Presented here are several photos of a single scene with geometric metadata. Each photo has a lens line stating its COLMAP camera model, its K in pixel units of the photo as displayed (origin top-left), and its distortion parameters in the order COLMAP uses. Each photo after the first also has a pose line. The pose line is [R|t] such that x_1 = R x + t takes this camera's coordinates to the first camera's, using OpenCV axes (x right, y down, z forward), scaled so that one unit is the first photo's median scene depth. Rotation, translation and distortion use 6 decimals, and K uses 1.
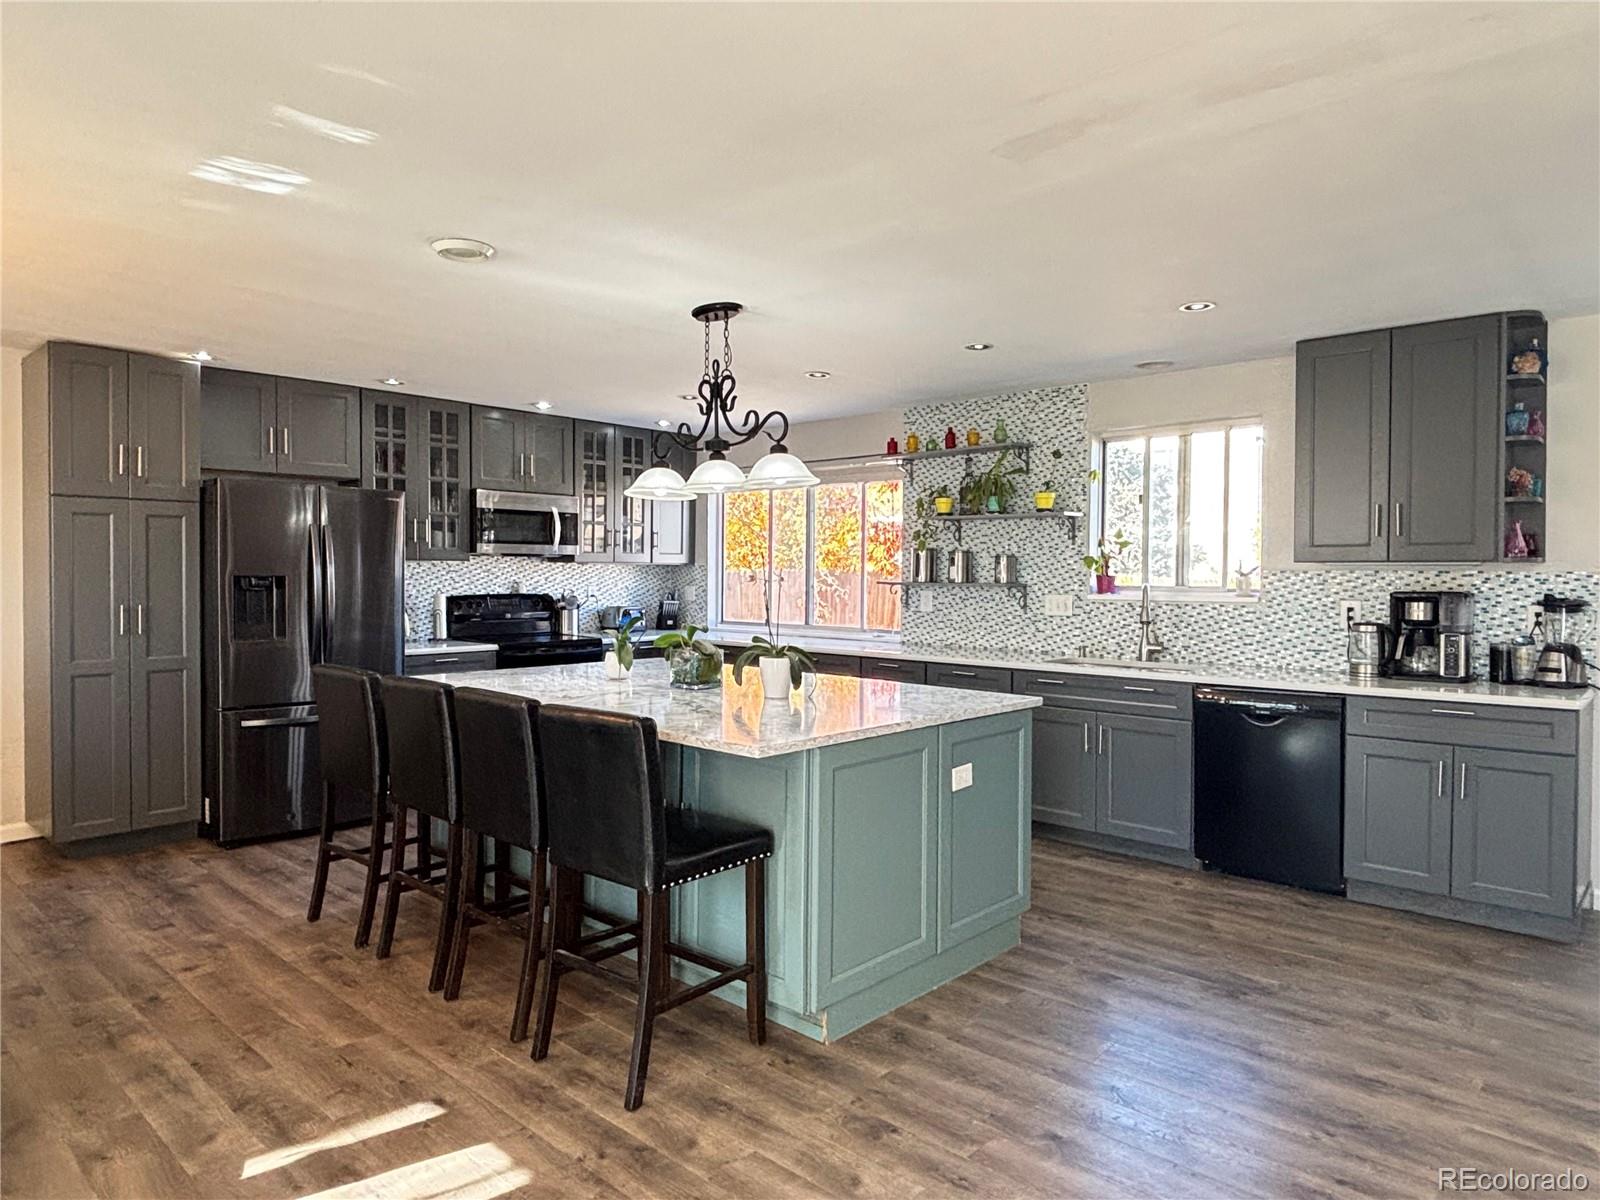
lens RADIAL K [[963.7, 0, 792.5], [0, 963.7, 607.2], [0, 0, 1]] dist [0.041834, -0.063038]
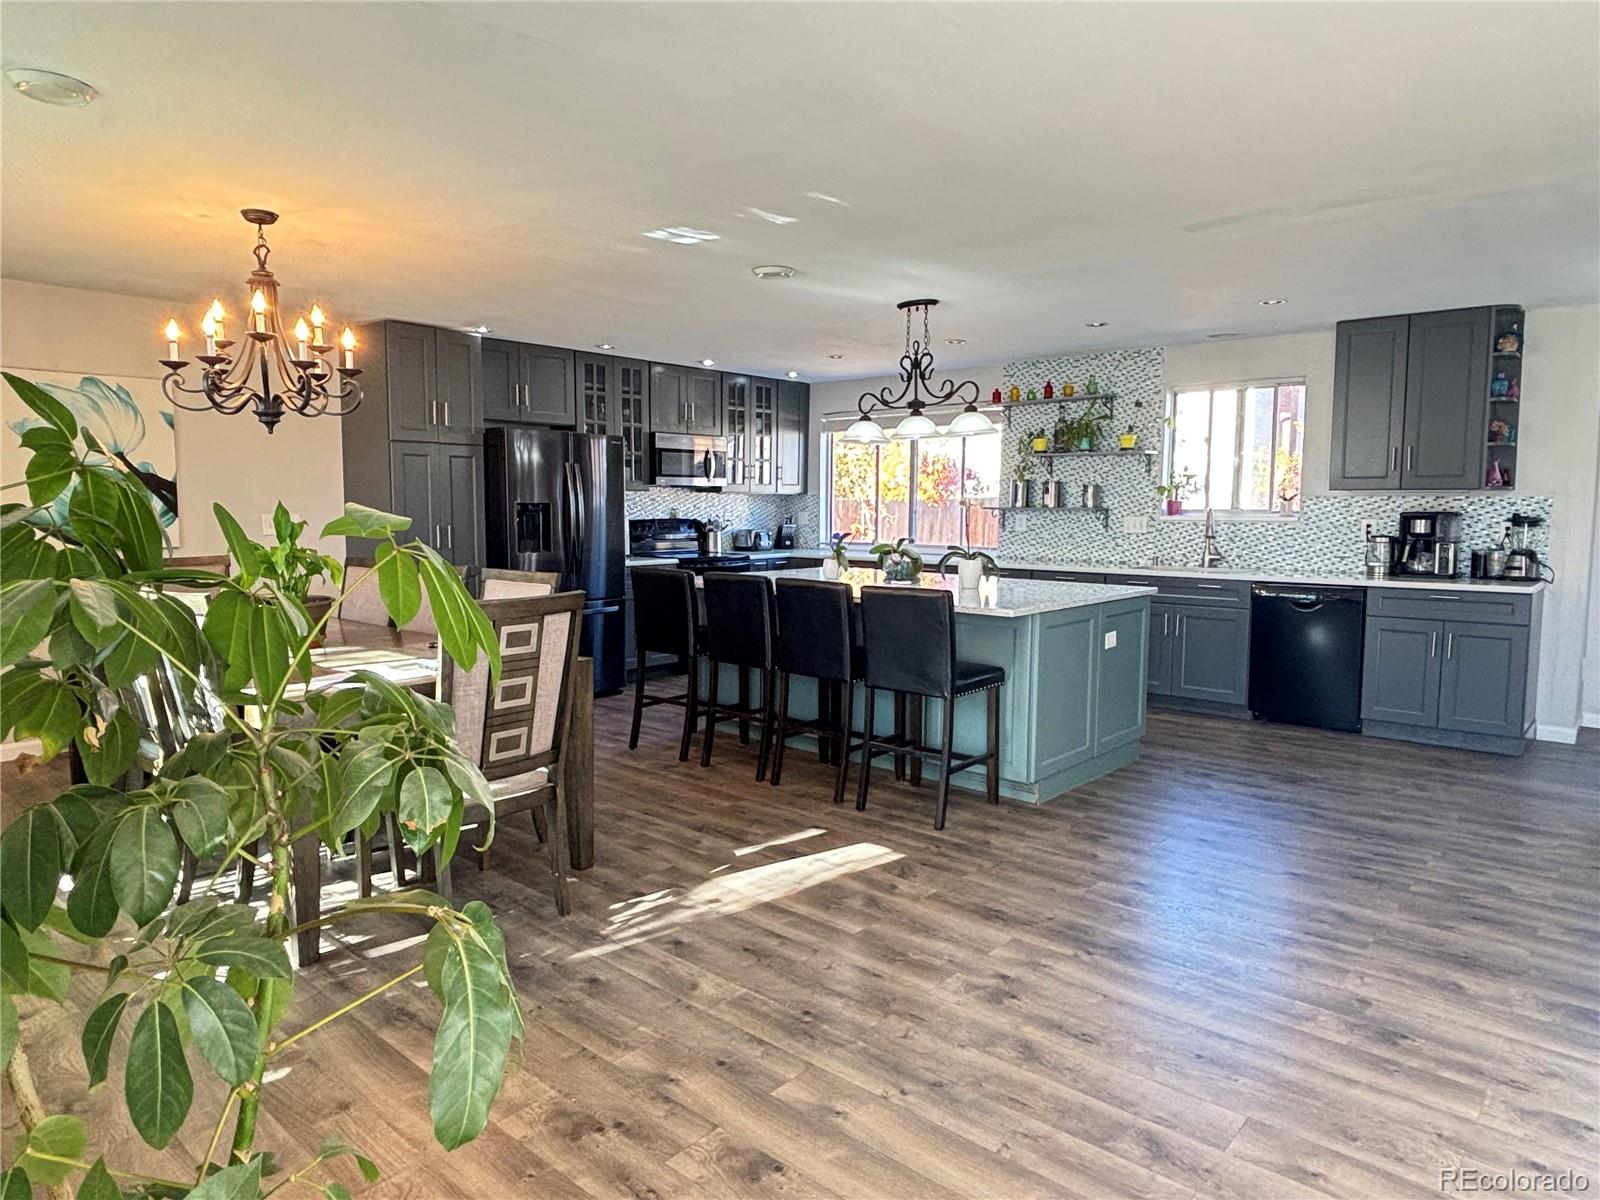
lens RADIAL K [[963.7, 0, 792.5], [0, 963.7, 607.2], [0, 0, 1]] dist [0.041834, -0.063038]
pose [[0.999842, -0.004693, 0.017126, -0.244491], [0.003429, 0.997321, 0.073074, 0.014087], [-0.017423, -0.073003, 0.997179, -0.328685]]
